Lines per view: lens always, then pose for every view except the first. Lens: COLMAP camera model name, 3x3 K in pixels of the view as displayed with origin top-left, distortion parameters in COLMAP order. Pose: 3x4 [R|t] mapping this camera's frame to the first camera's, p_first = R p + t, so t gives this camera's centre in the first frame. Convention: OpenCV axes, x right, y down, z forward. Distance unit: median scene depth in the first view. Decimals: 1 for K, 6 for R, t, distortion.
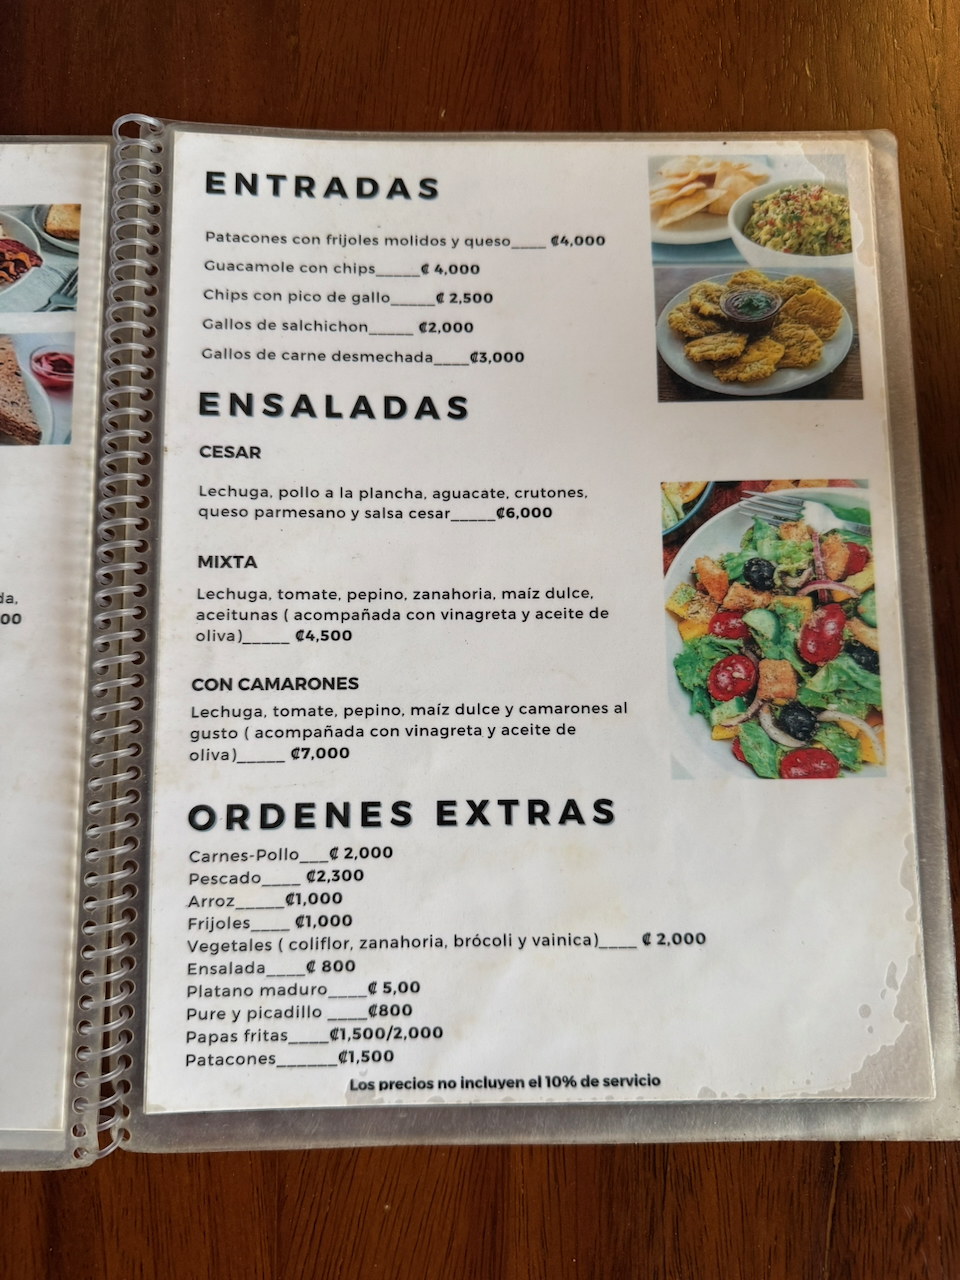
lens RADIAL K [[900.7, 0, 480.0], [0, 900.7, 640.0], [0, 0, 1]] dist [-0.050349, 0.019102]
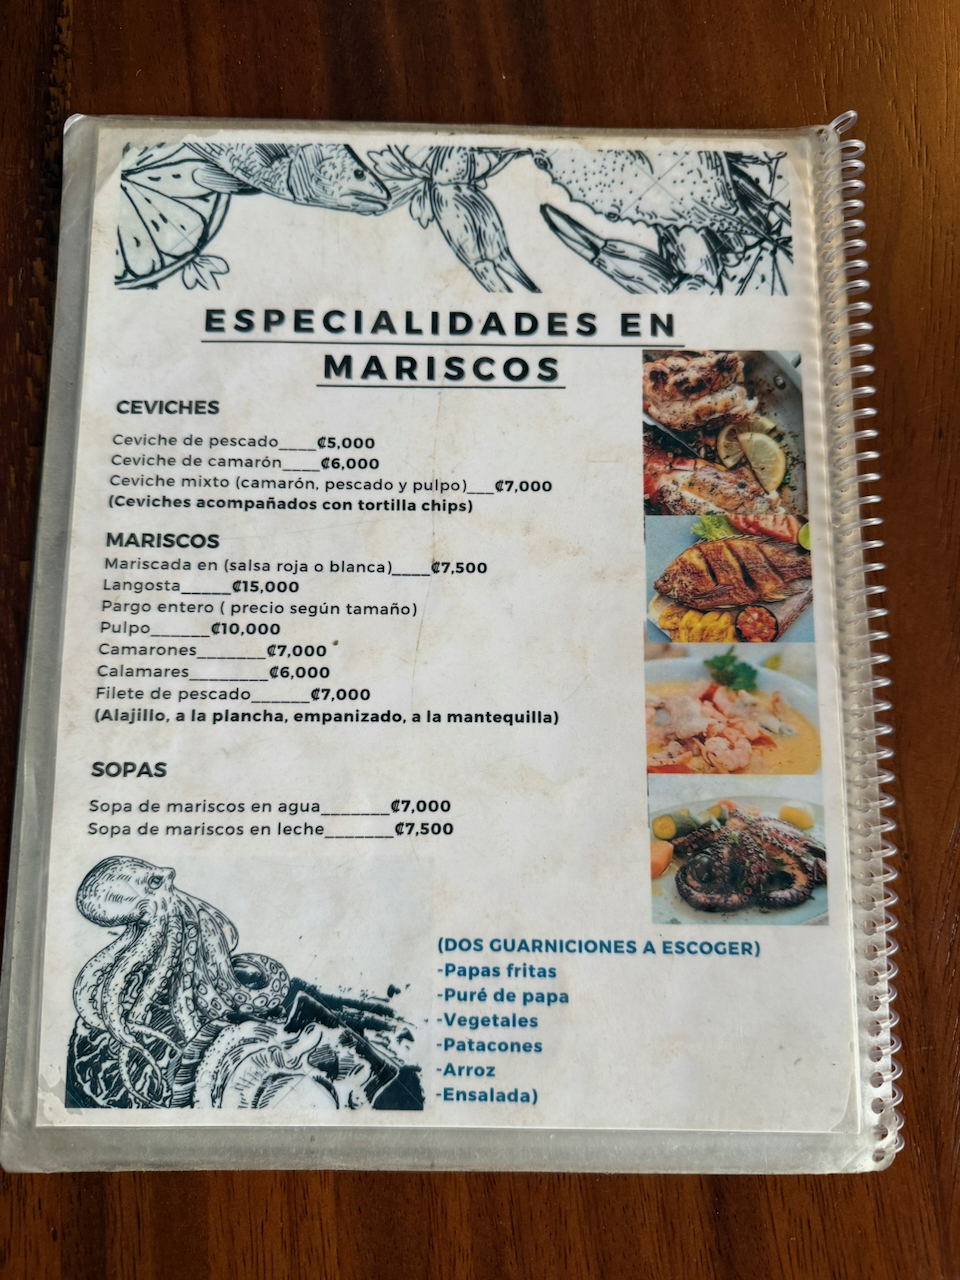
lens RADIAL K [[900.7, 0, 480.0], [0, 900.7, 640.0], [0, 0, 1]] dist [-0.050349, 0.019102]
pose [[0.999131, -0.041418, 0.004567, -0.664814], [0.041457, 0.999102, -0.008779, 0.044614], [-0.004199, 0.008961, 0.999951, 0.002753]]
